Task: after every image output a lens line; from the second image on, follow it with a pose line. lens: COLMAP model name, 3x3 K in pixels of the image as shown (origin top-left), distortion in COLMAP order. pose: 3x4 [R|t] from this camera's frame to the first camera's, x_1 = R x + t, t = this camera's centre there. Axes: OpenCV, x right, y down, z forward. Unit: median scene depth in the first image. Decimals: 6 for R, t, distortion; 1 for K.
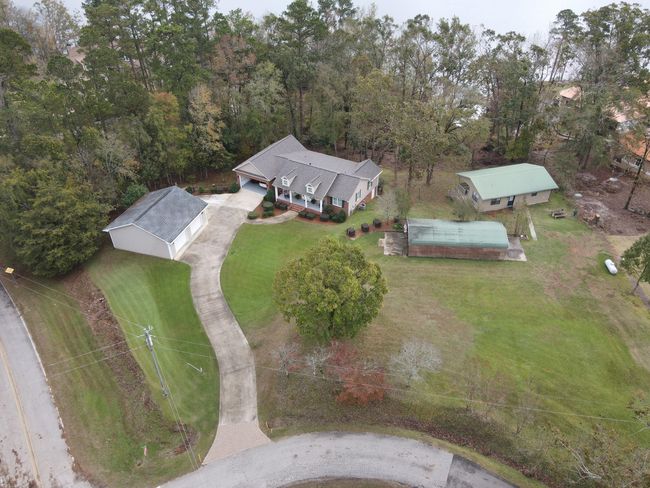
lens RADIAL K [[486.8, 0, 325.0], [0, 486.8, 244.0], [0, 0, 1]] dist [-0.004549, -0.014753]
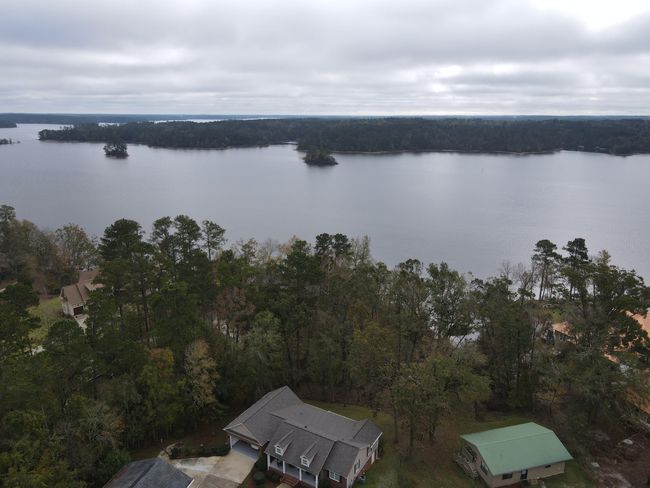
lens RADIAL K [[486.8, 0, 325.0], [0, 486.8, 244.0], [0, 0, 1]] dist [-0.004549, -0.014753]
pose [[0.999983, 0.004475, 0.003667, 0.001957], [-0.002694, 0.921098, -0.389322, -0.116490], [-0.005119, 0.389306, 0.921094, -0.008214]]
